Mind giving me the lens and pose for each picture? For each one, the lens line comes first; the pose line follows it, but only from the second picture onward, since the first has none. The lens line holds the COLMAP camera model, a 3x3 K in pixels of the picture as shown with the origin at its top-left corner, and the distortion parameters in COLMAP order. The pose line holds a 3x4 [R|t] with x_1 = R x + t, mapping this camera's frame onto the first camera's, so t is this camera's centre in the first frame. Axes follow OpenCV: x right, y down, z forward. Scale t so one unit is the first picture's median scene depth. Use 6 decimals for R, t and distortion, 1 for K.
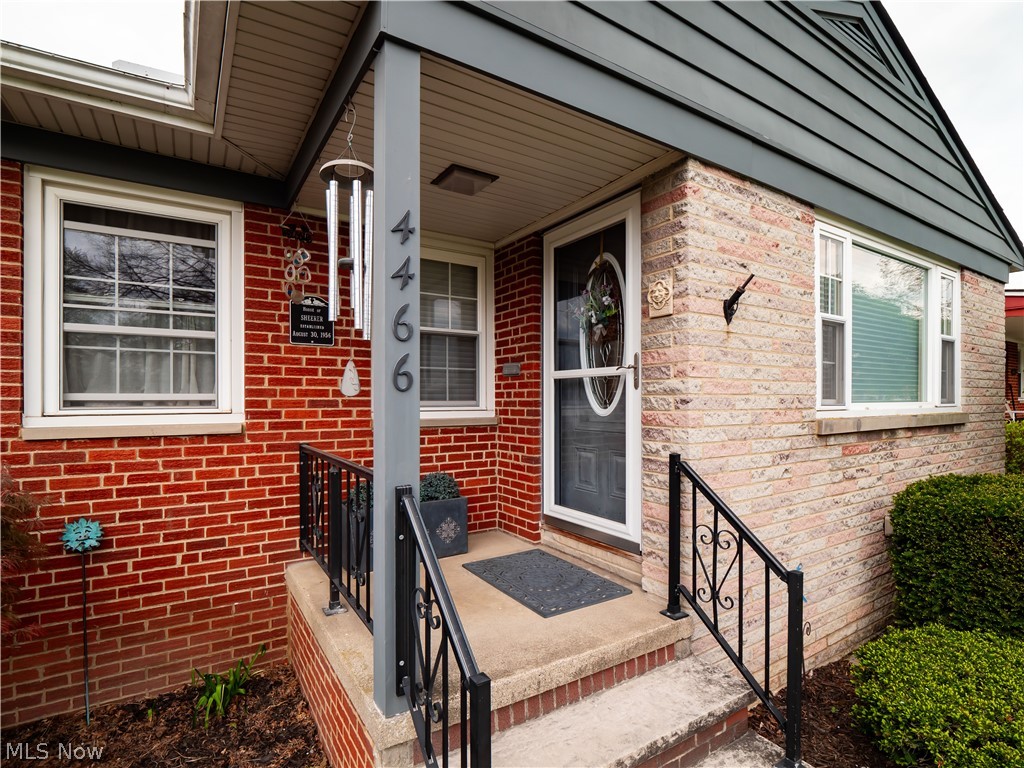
lens RADIAL K [[476.6, 0, 511.1], [0, 476.6, 403.3], [0, 0, 1]] dist [-0.008772, -0.000087]
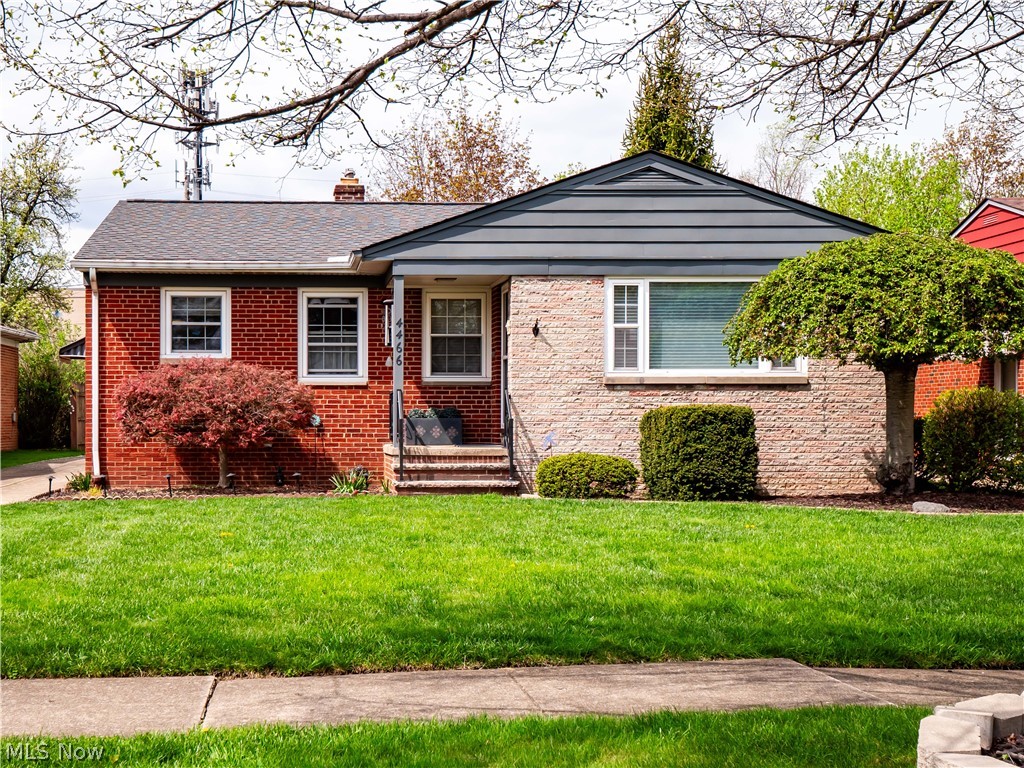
lens RADIAL K [[1074.0, 0, 512.0], [0, 1074.0, 384.0], [0, 0, 1]] dist [0.003115, 0.000447]
pose [[0.916531, -0.011268, -0.399805, 2.219828], [0.000358, 0.999626, -0.027353, 0.200552], [0.399963, 0.024927, 0.916192, -3.586492]]
